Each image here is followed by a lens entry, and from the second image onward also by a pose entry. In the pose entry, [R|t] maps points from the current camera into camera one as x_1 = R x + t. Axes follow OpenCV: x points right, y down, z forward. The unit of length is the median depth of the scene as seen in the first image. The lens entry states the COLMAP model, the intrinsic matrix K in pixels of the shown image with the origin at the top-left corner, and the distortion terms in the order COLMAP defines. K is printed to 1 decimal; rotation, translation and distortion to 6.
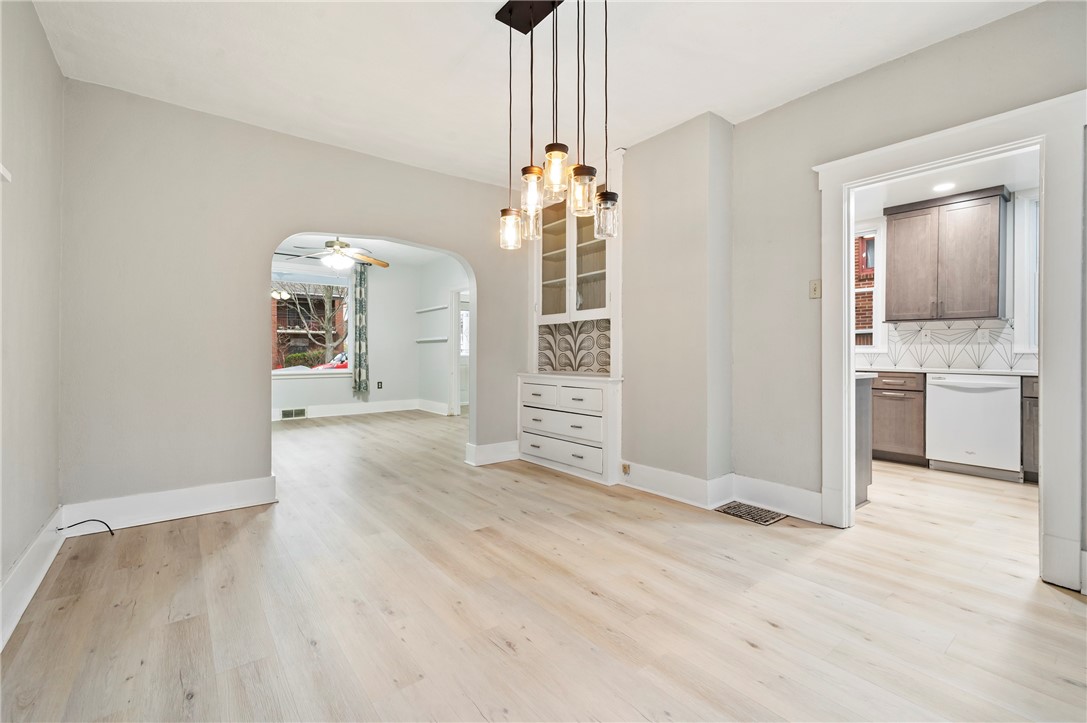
lens RADIAL K [[468.8, 0, 546.4], [0, 468.8, 352.4], [0, 0, 1]] dist [-0.001921, 0.000630]
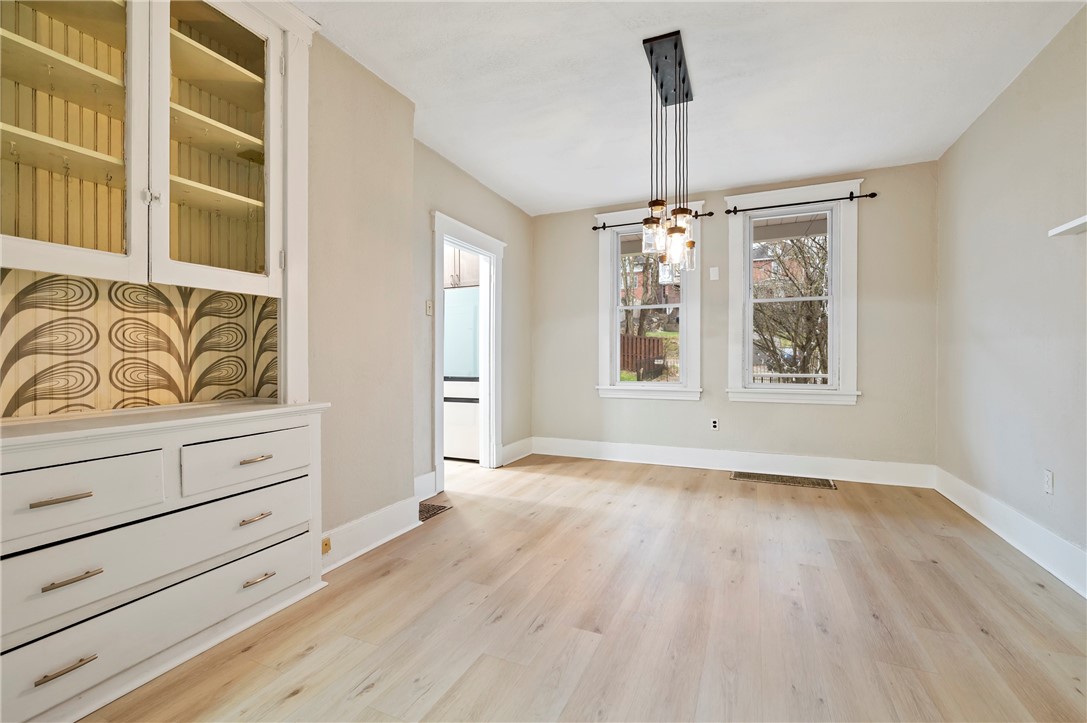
lens RADIAL K [[468.8, 0, 546.4], [0, 468.8, 352.4], [0, 0, 1]] dist [-0.001921, 0.000630]
pose [[-0.466746, 0.017327, 0.884222, -0.449549], [0.007846, 0.999850, -0.015451, 0.002359], [-0.884357, -0.000274, -0.466812, 0.883816]]
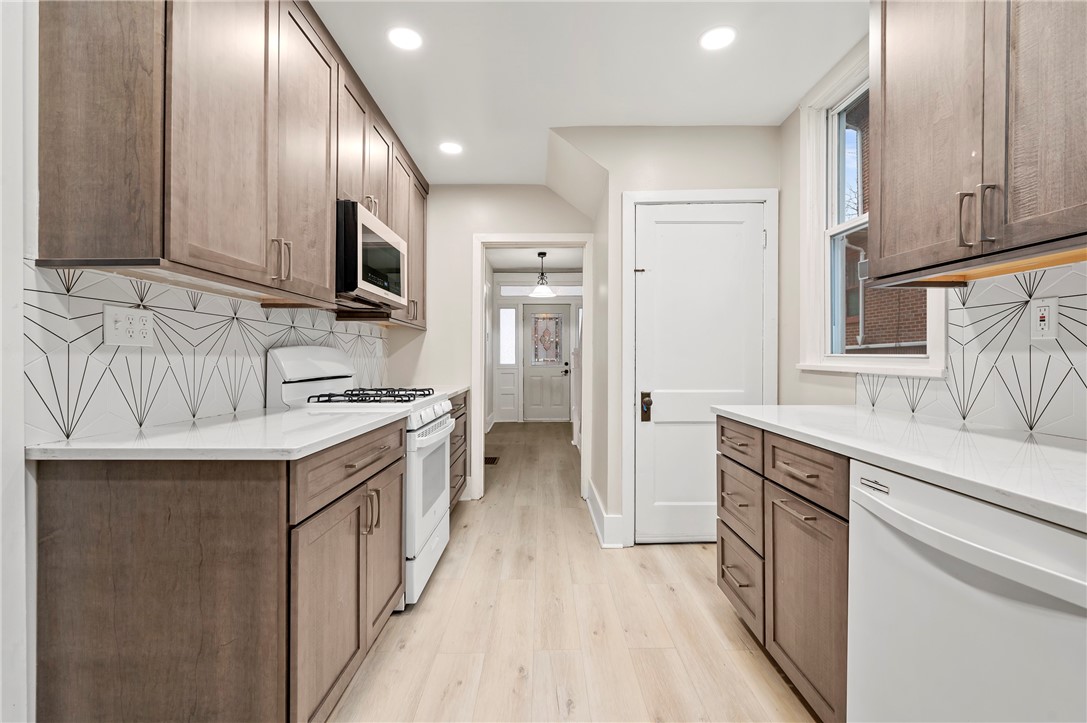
lens RADIAL K [[478.8, 0, 543.4], [0, 478.8, 358.7], [0, 0, 1]] dist [-0.001285, 0.000796]
pose [[0.791644, -0.001387, -0.610981, 0.795499], [0.002460, 0.999997, 0.000918, -0.014360], [0.610978, -0.002230, 0.791644, 0.631420]]
